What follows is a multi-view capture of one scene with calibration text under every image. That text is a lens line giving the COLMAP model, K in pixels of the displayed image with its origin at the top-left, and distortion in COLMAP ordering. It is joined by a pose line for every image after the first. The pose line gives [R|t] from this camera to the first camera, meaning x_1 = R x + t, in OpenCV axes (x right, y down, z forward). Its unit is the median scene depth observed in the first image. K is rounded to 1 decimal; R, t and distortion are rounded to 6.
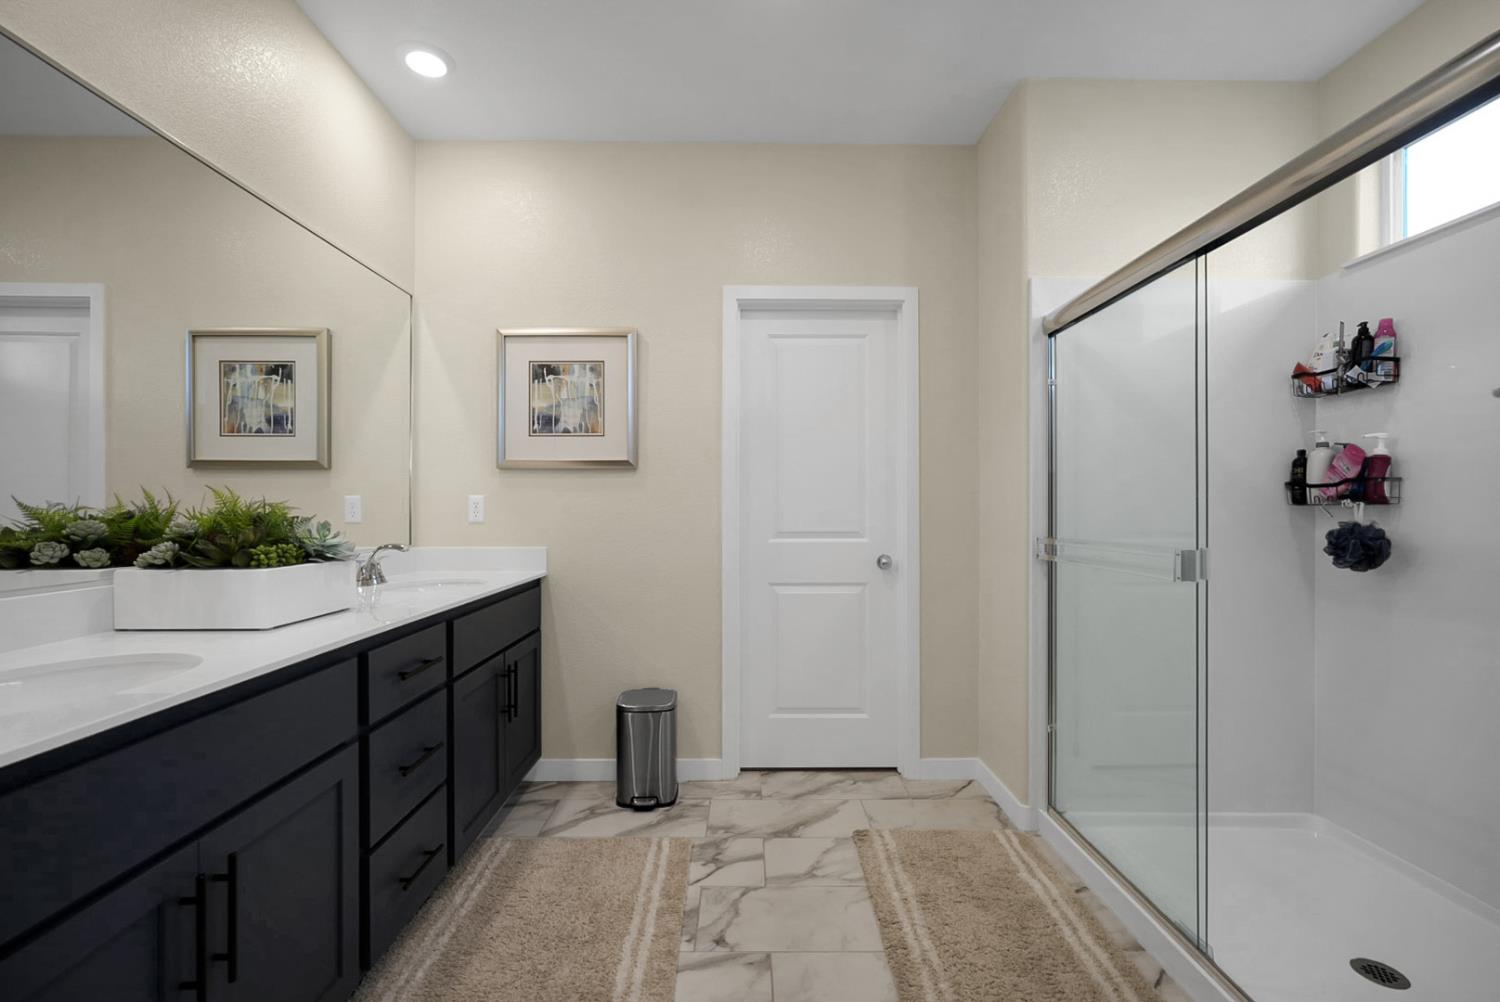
lens RADIAL K [[692.8, 0, 757.8], [0, 692.8, 500.6], [0, 0, 1]] dist [-0.008105, 0.000520]
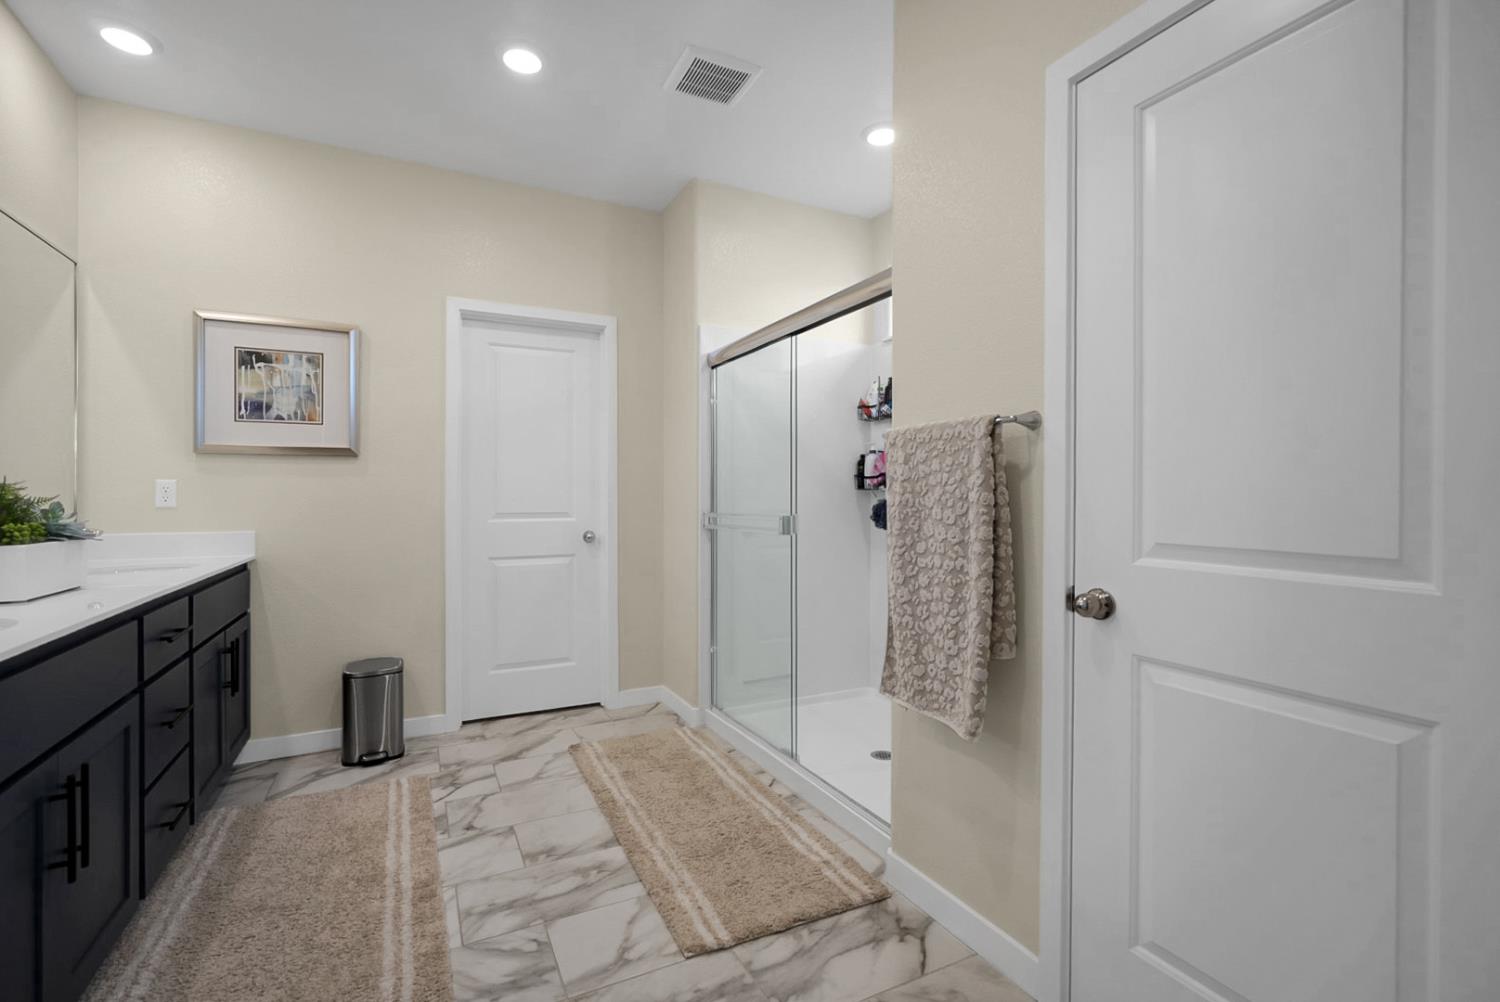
lens RADIAL K [[692.8, 0, 757.8], [0, 692.8, 500.6], [0, 0, 1]] dist [-0.008105, 0.000520]
pose [[0.903399, -0.004385, 0.428778, -0.093825], [-0.001804, 0.999900, 0.014025, 0.008934], [-0.428796, -0.013444, 0.903301, -0.300479]]
